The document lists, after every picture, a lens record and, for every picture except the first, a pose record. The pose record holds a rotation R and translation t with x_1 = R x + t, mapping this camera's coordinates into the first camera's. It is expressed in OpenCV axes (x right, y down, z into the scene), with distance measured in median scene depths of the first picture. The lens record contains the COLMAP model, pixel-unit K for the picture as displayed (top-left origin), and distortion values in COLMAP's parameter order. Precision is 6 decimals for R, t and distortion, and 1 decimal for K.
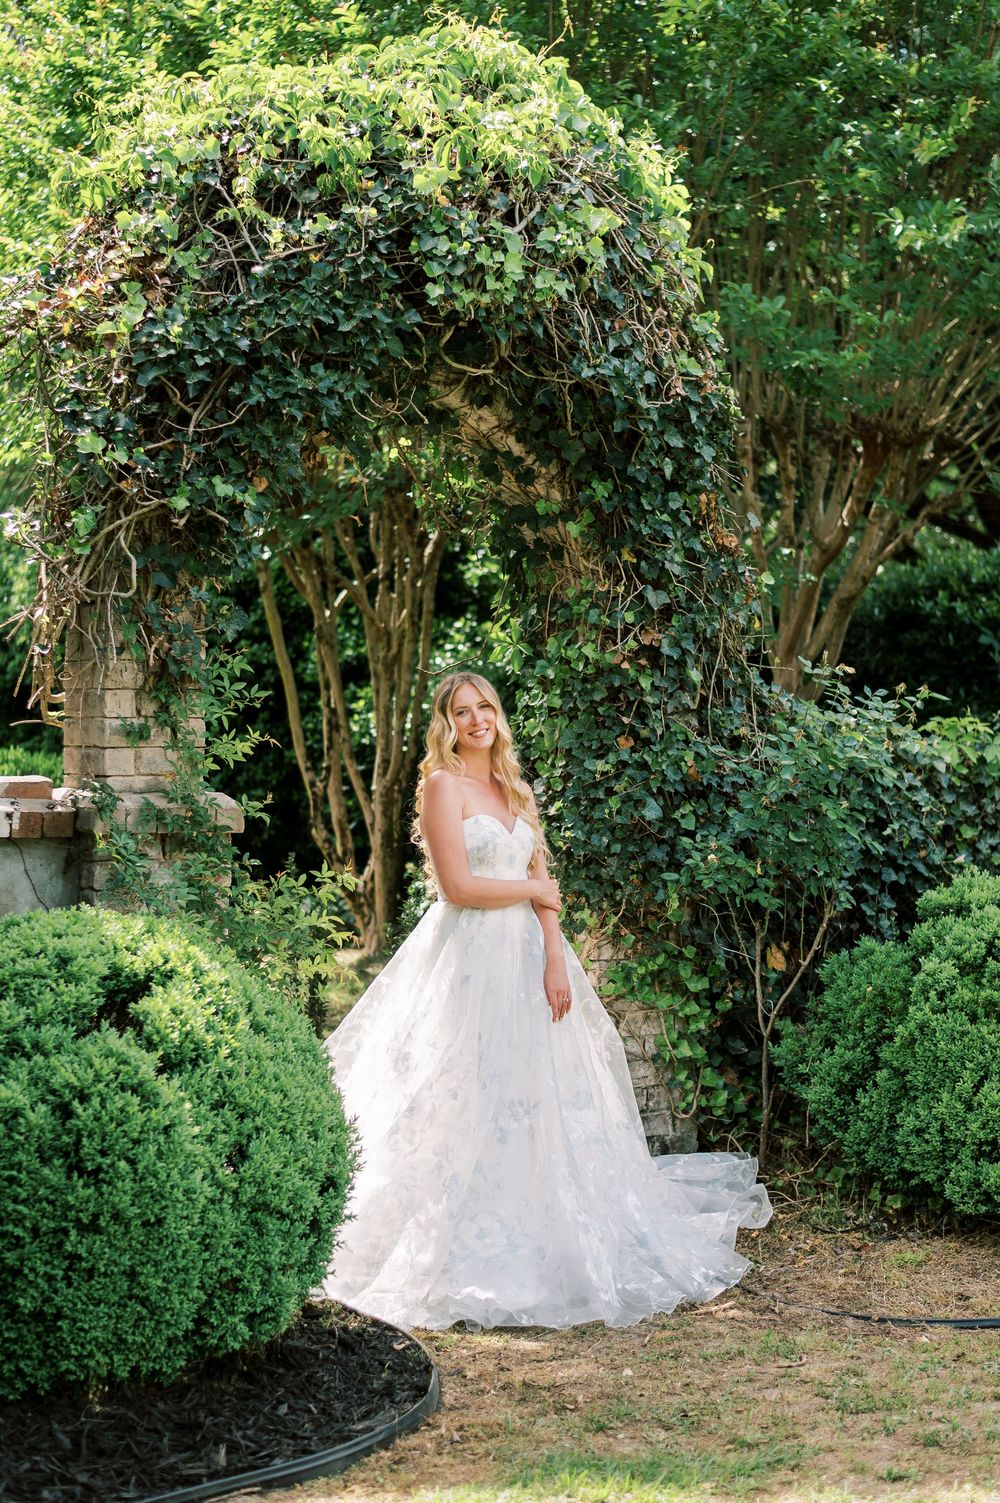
lens RADIAL K [[2620.3, 0, 498.5], [0, 2620.3, 741.1], [0, 0, 1]] dist [0.000229, 0.000000]
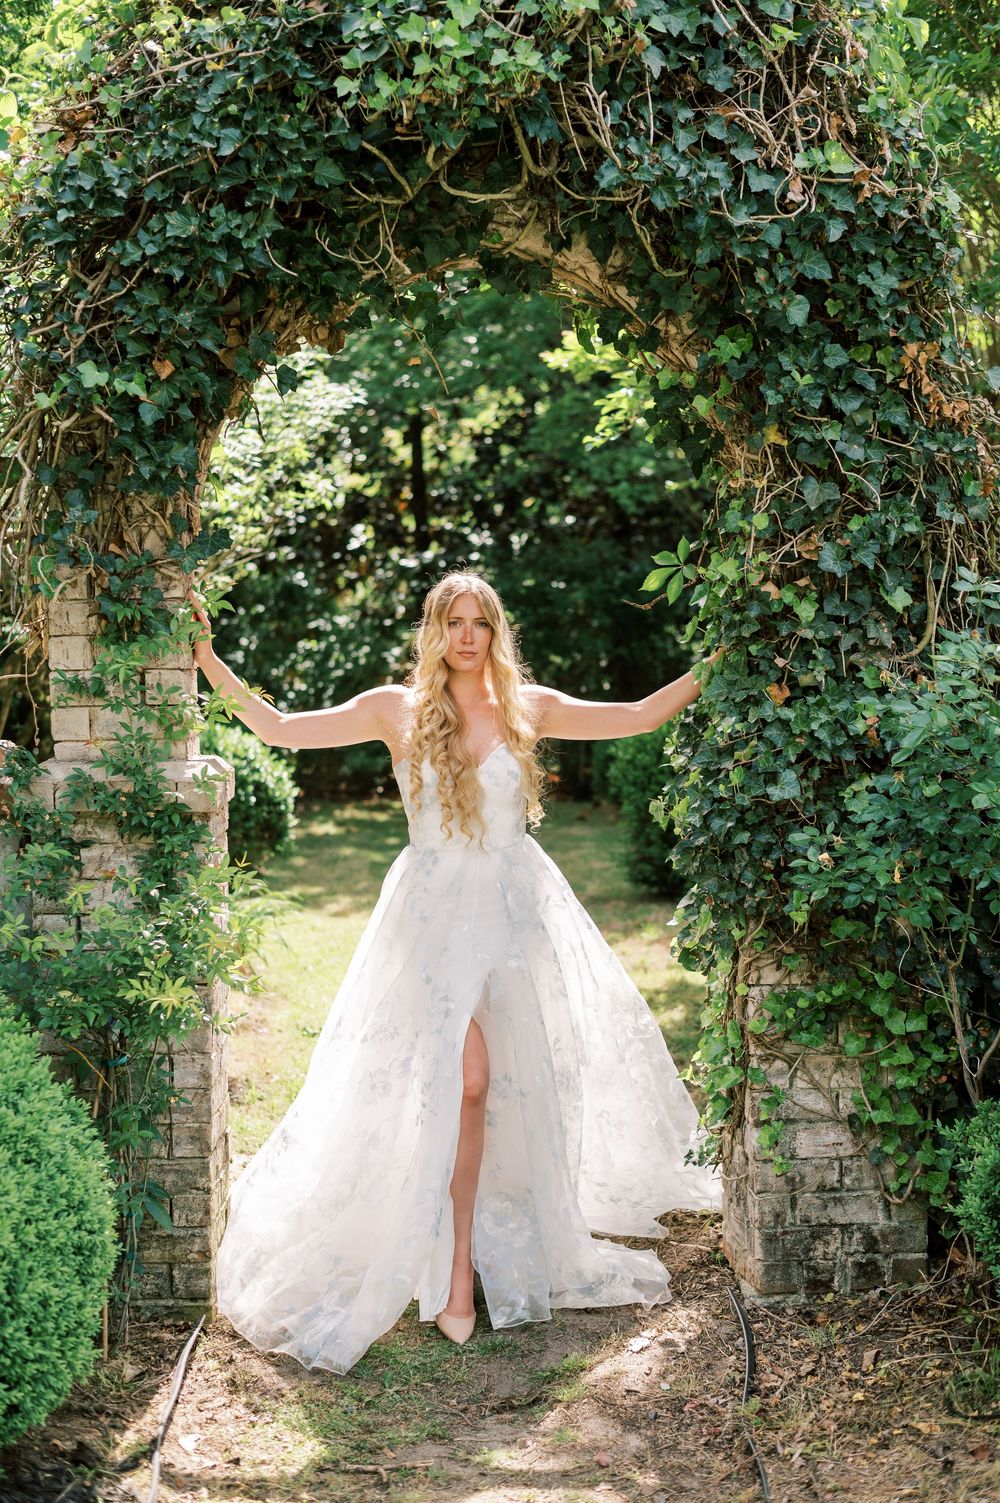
lens RADIAL K [[2234.4, 0, 498.3], [0, 2234.4, 765.3], [0, 0, 1]] dist [0.008199, 0.000000]
pose [[0.863421, 0.009077, -0.504403, 0.317987], [0.011177, 0.999249, 0.037114, -0.003499], [0.504361, -0.037683, 0.862670, 0.449407]]
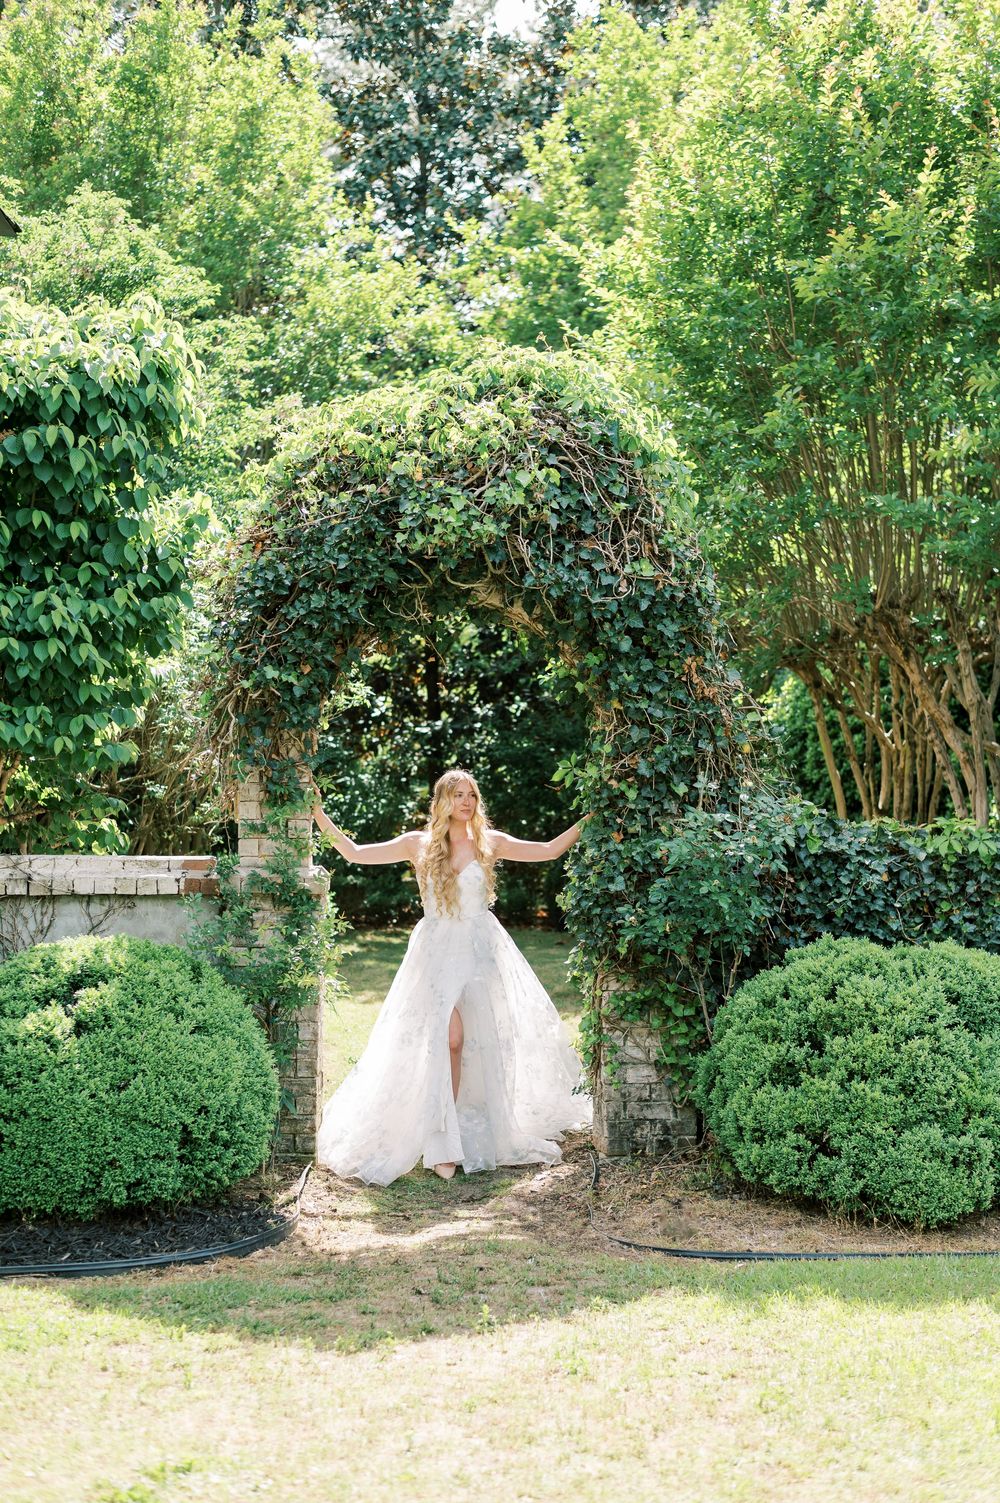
lens RADIAL K [[2234.4, 0, 507.2], [0, 2234.4, 760.7], [0, 0, 1]] dist [0.008199, 0.000000]
pose [[0.863494, -0.012861, -0.504196, 0.649507], [-0.003789, 0.999481, -0.031985, -0.001666], [0.504346, 0.029530, 0.862997, -0.078301]]
